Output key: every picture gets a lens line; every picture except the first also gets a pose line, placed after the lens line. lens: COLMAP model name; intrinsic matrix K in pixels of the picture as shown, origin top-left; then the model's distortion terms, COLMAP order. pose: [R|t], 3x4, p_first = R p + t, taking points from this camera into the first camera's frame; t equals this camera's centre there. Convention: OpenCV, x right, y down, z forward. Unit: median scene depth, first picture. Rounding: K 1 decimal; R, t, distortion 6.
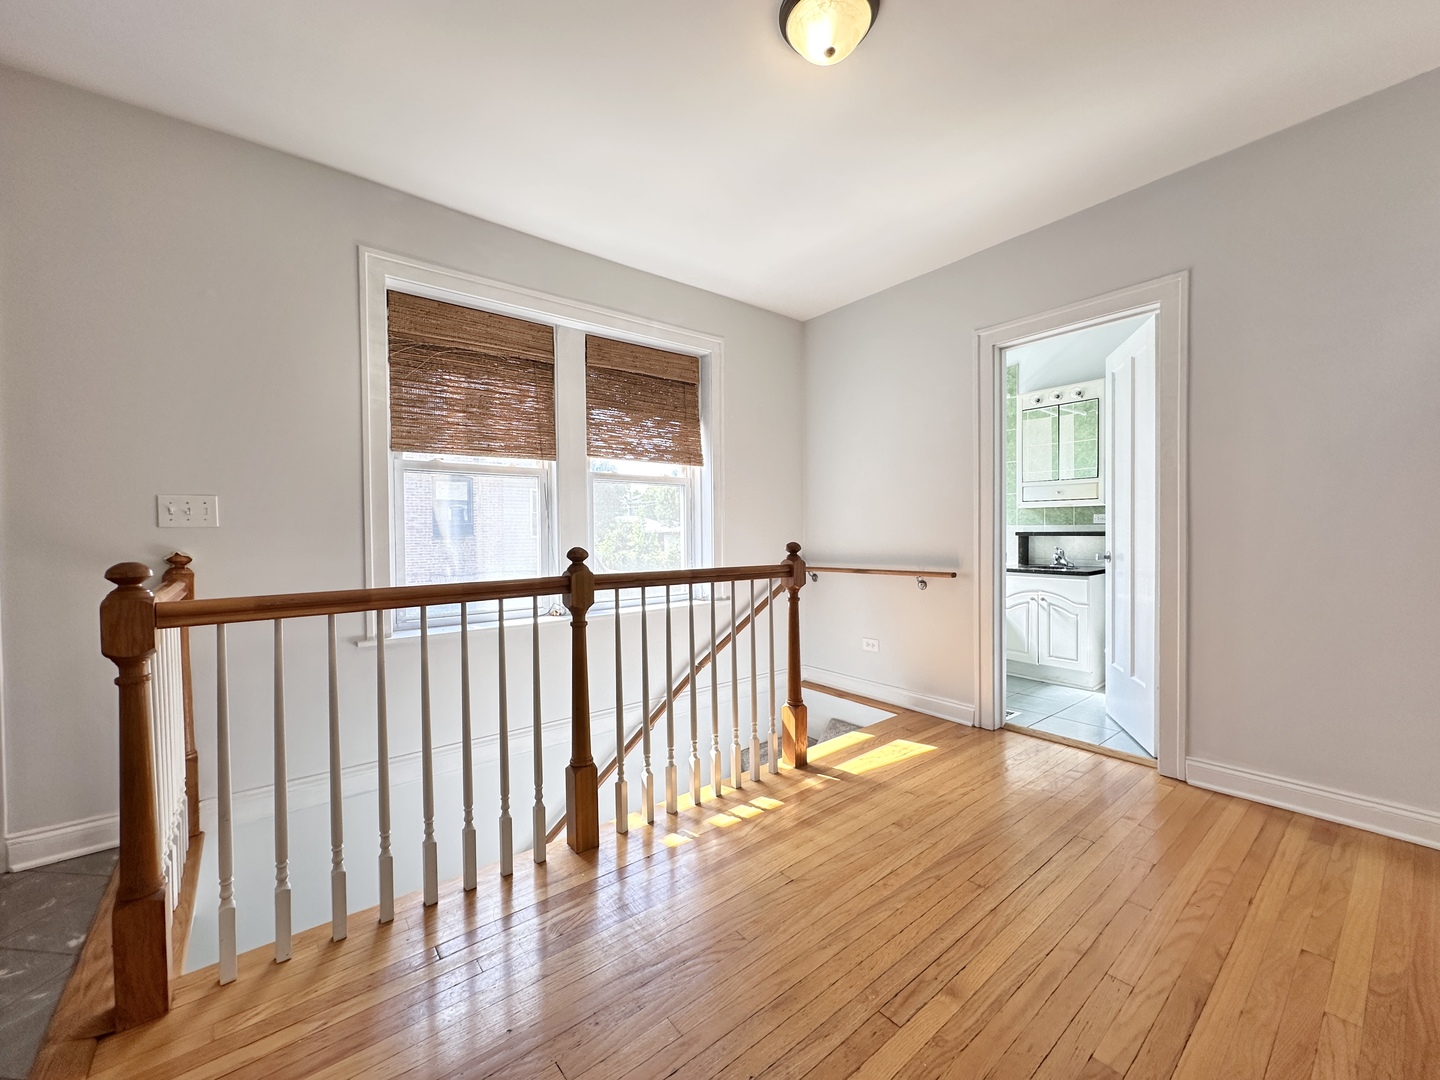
lens RADIAL K [[575.2, 0, 717.4], [0, 575.2, 543.4], [0, 0, 1]] dist [-0.000346, -0.000090]
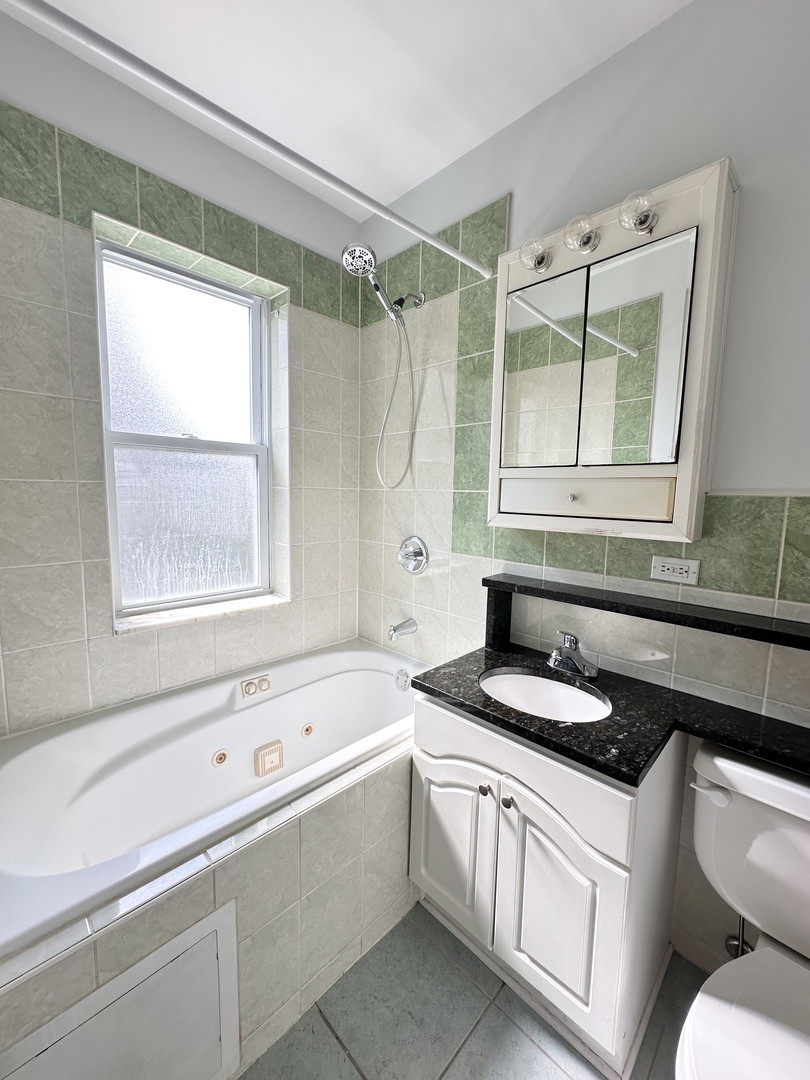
lens RADIAL K [[431.4, 0, 404.9], [0, 431.4, 539.3], [0, 0, 1]] dist [-0.000346, -0.000090]
pose [[0.992148, 0.019337, 0.123563, 0.426318], [-0.030245, 0.995747, 0.087027, -0.080332], [-0.121355, -0.090081, 0.988513, 0.693739]]
